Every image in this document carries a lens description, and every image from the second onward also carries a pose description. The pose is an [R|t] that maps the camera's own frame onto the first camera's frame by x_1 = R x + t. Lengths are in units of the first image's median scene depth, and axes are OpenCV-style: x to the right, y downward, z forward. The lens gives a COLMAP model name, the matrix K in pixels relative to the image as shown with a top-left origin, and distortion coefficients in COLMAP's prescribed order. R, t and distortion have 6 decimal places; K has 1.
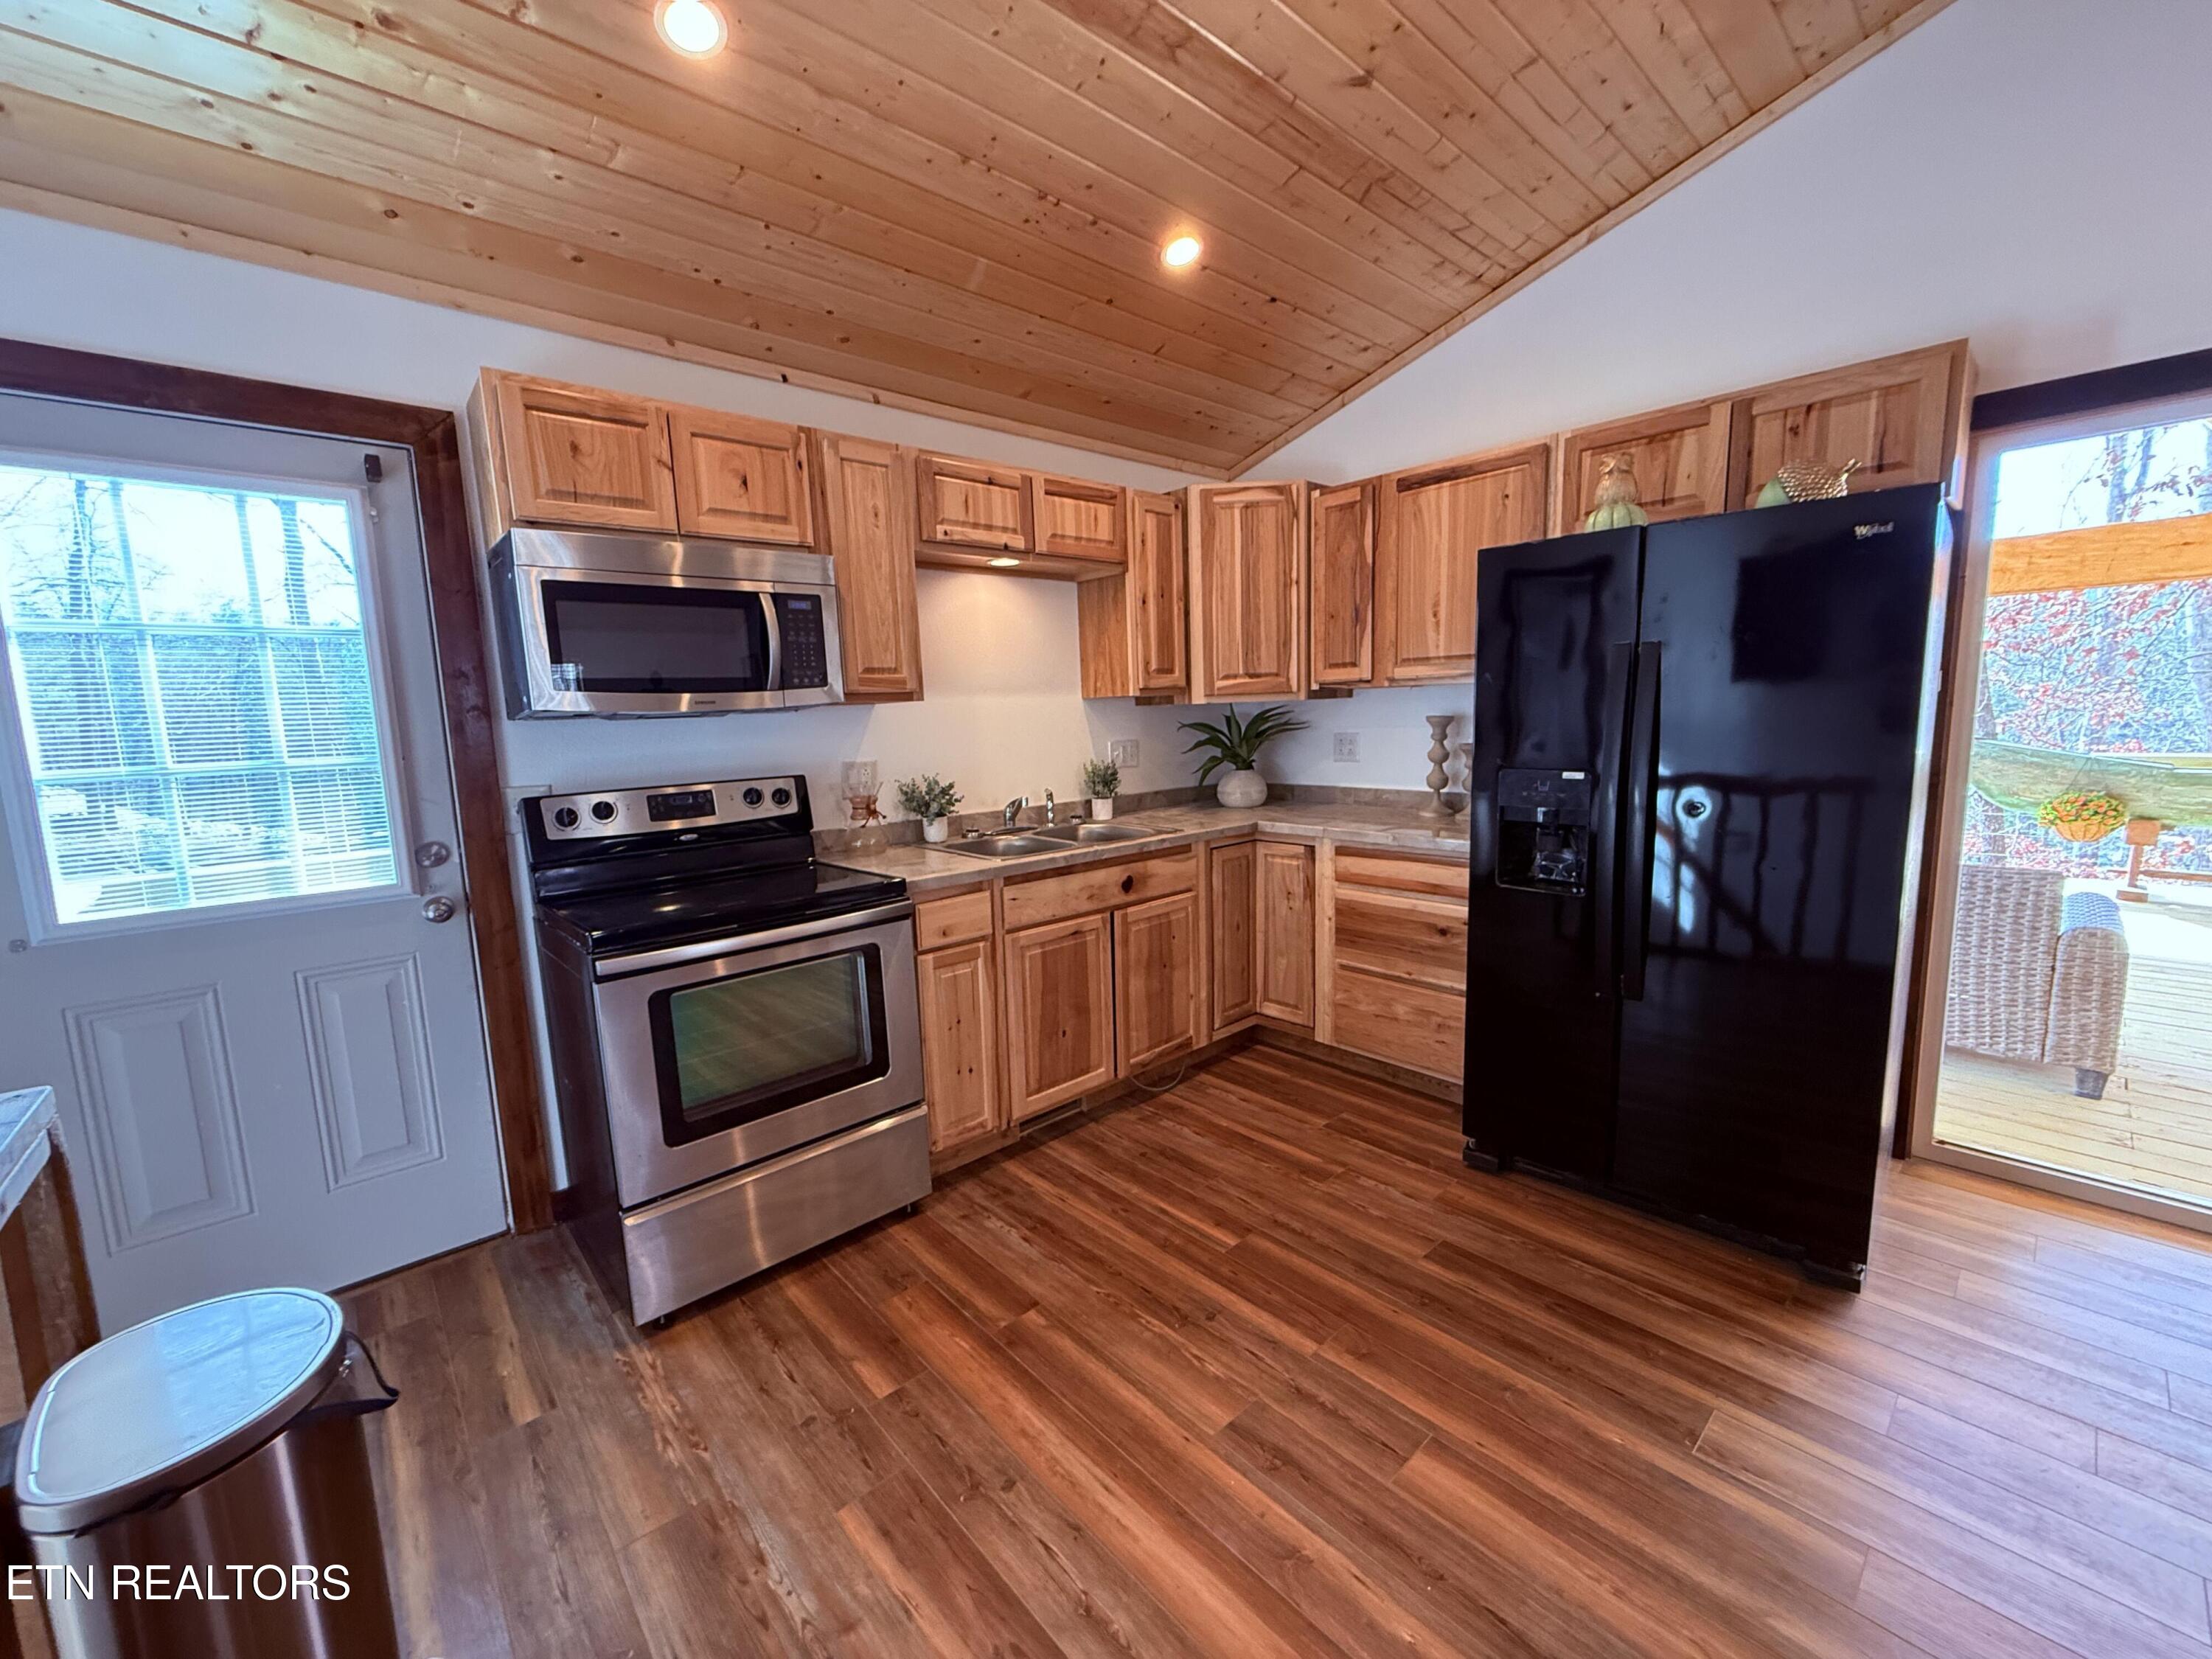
lens RADIAL K [[882.9, 0, 1107.8], [0, 882.9, 831.7], [0, 0, 1]] dist [-0.007861, -0.000002]
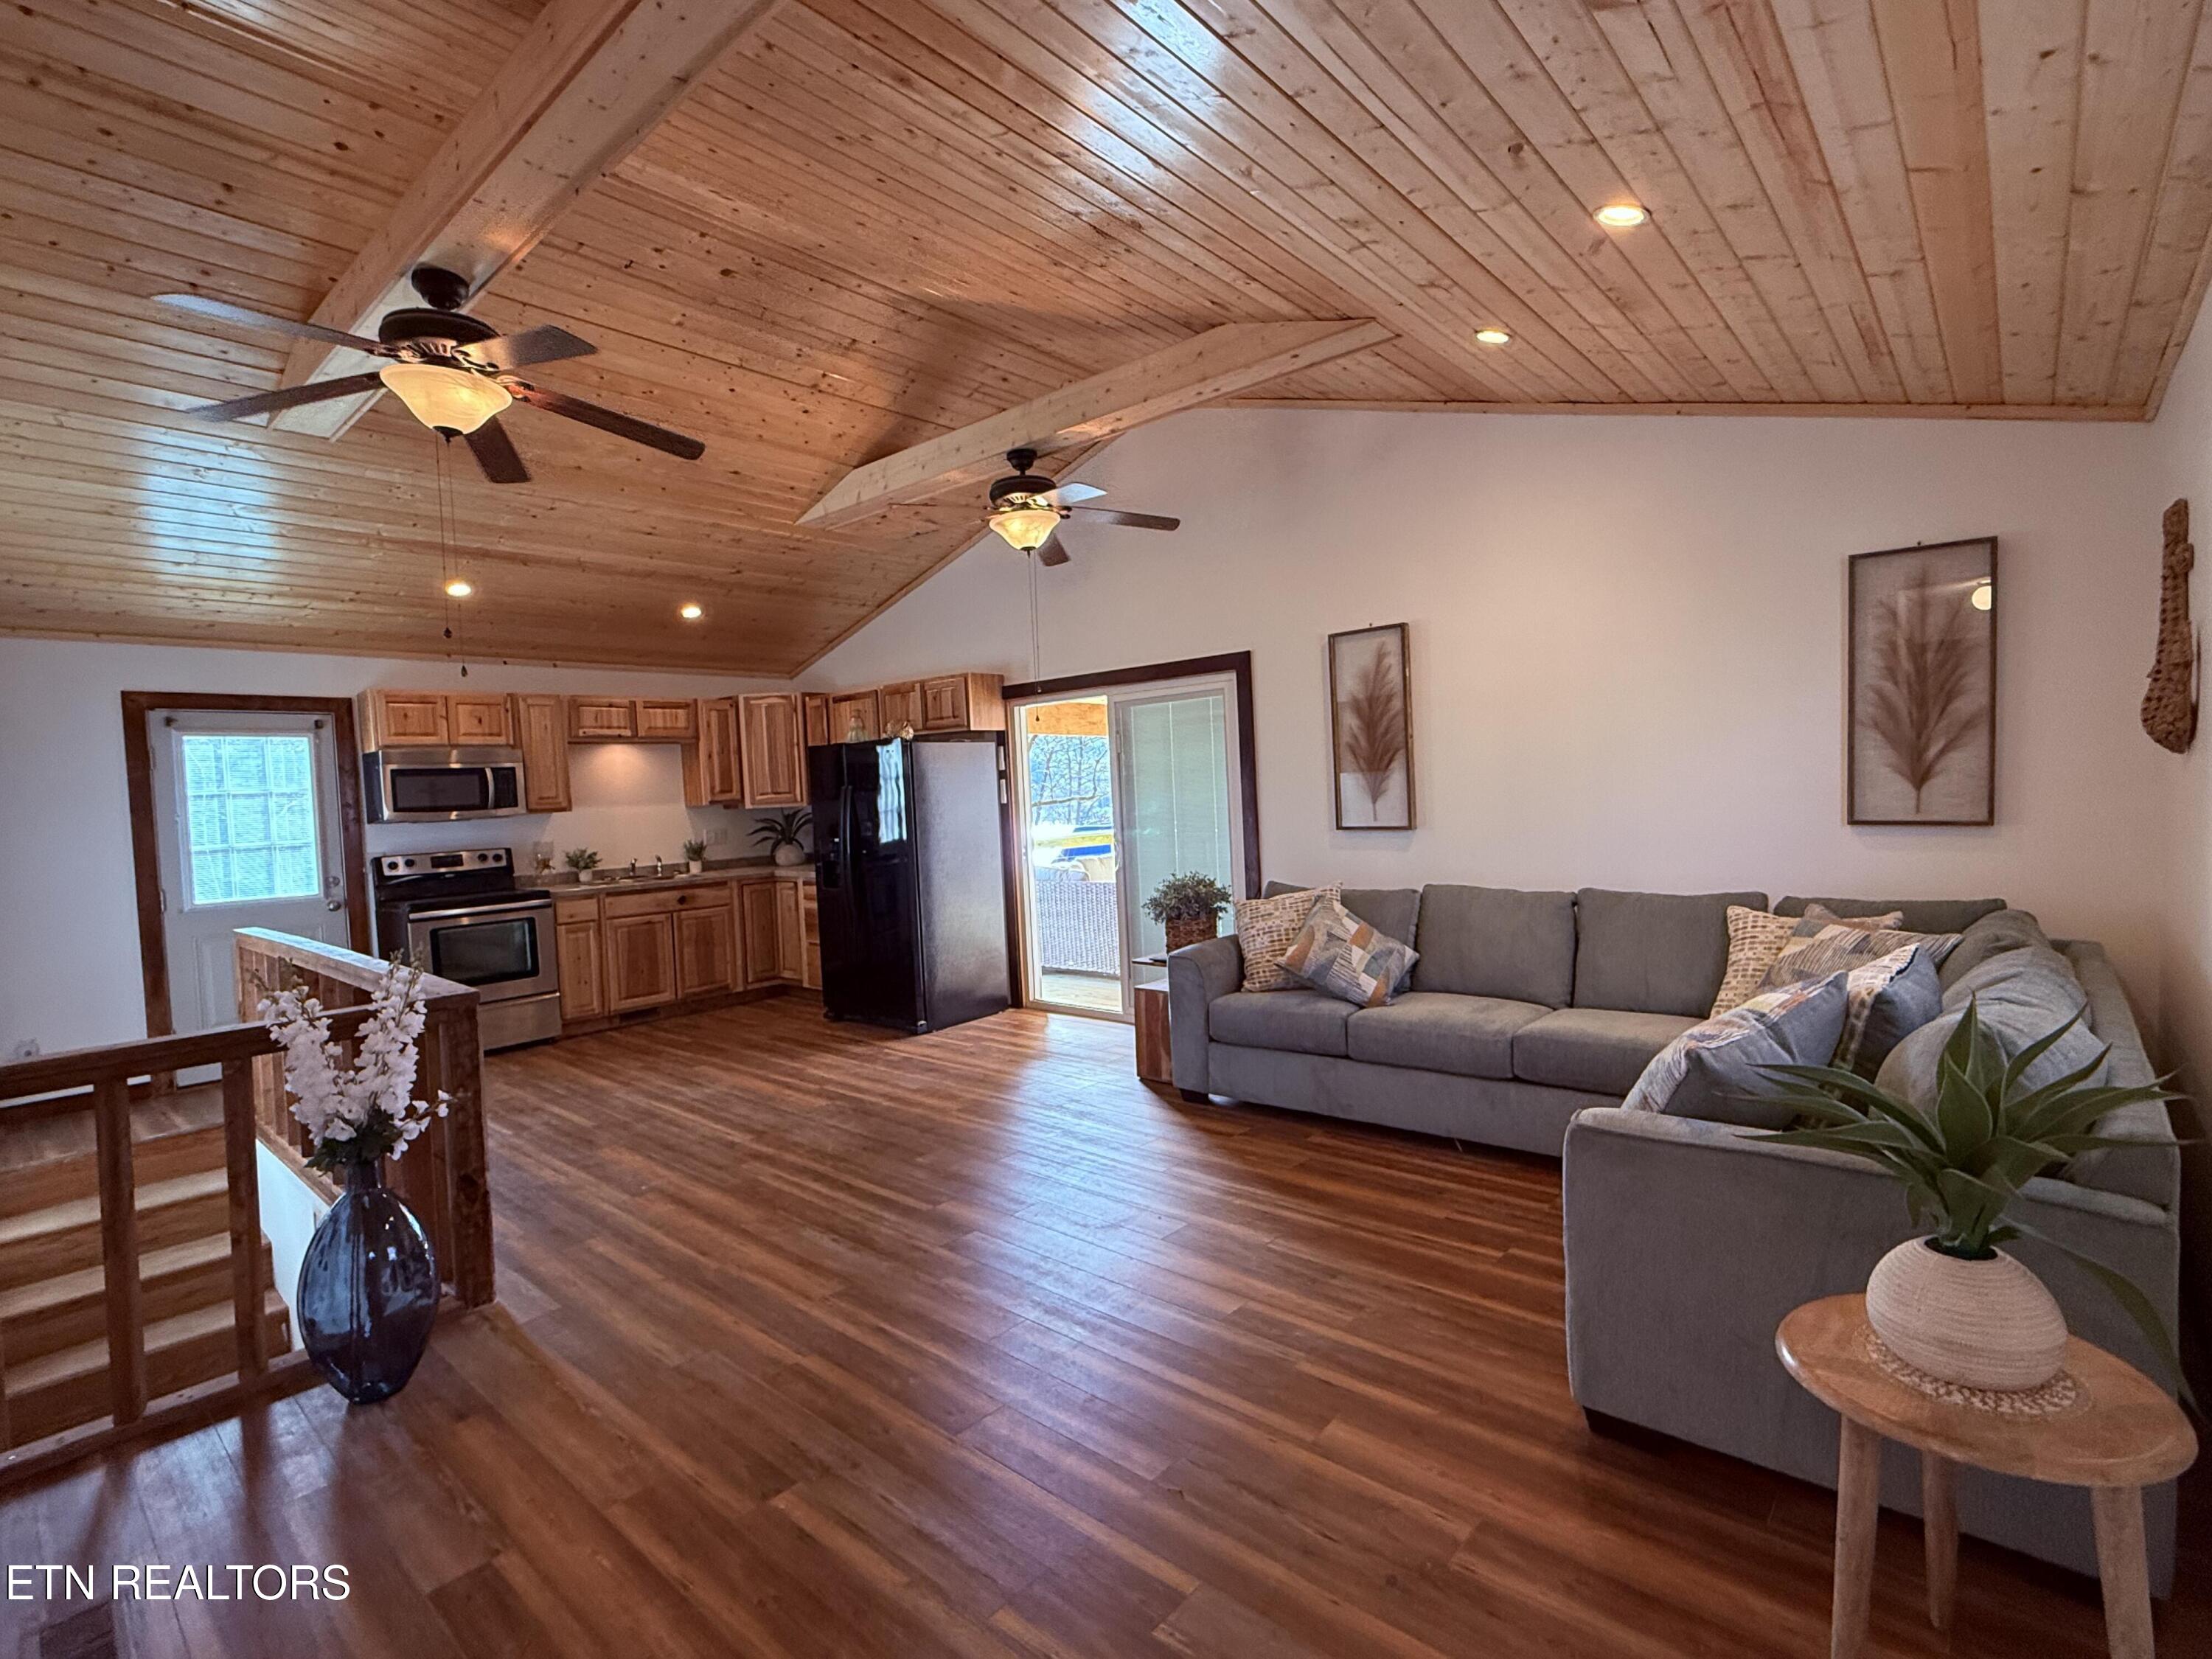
lens RADIAL K [[1042.2, 0, 1106.0], [0, 1042.2, 828.6], [0, 0, 1]] dist [-0.001505, -0.000032]
pose [[0.993543, -0.017076, 0.112160, 0.763709], [0.028719, 0.994263, -0.103033, 0.180854], [-0.109757, 0.105589, 0.988334, -1.559744]]
